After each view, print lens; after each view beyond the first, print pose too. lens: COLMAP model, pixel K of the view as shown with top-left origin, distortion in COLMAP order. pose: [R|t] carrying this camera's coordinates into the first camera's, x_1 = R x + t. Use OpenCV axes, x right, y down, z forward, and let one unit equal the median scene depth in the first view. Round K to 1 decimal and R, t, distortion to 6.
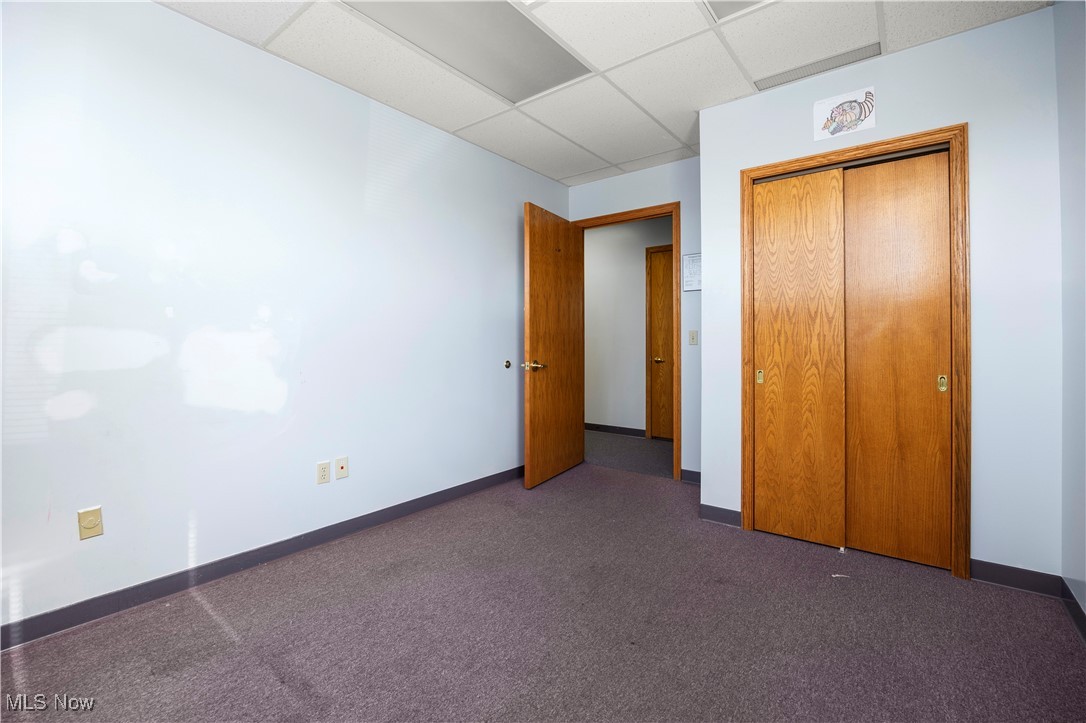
lens RADIAL K [[472.7, 0, 543.0], [0, 472.7, 340.0], [0, 0, 1]] dist [-0.022897, -0.000233]
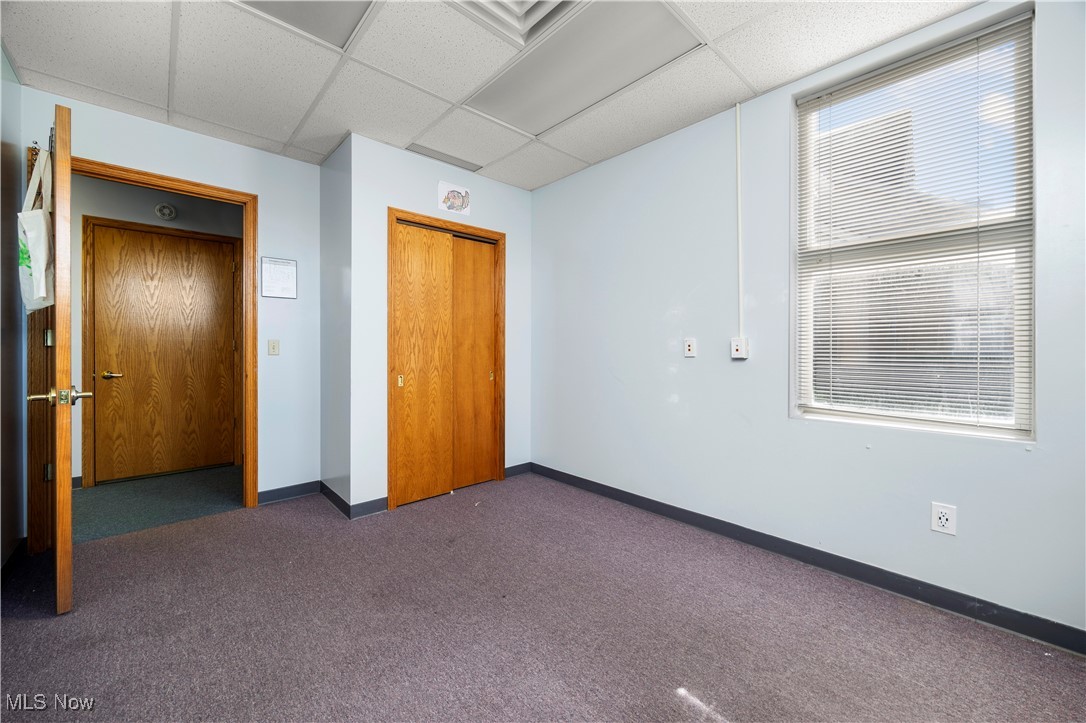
lens RADIAL K [[425.2, 0, 537.8], [0, 425.2, 349.2], [0, 0, 1]] dist [-0.001796, 0.000163]
pose [[0.156847, -0.004340, 0.987613, -0.626047], [-0.009634, 0.999936, 0.005925, -0.016204], [-0.987576, -0.010444, 0.156795, 0.503964]]
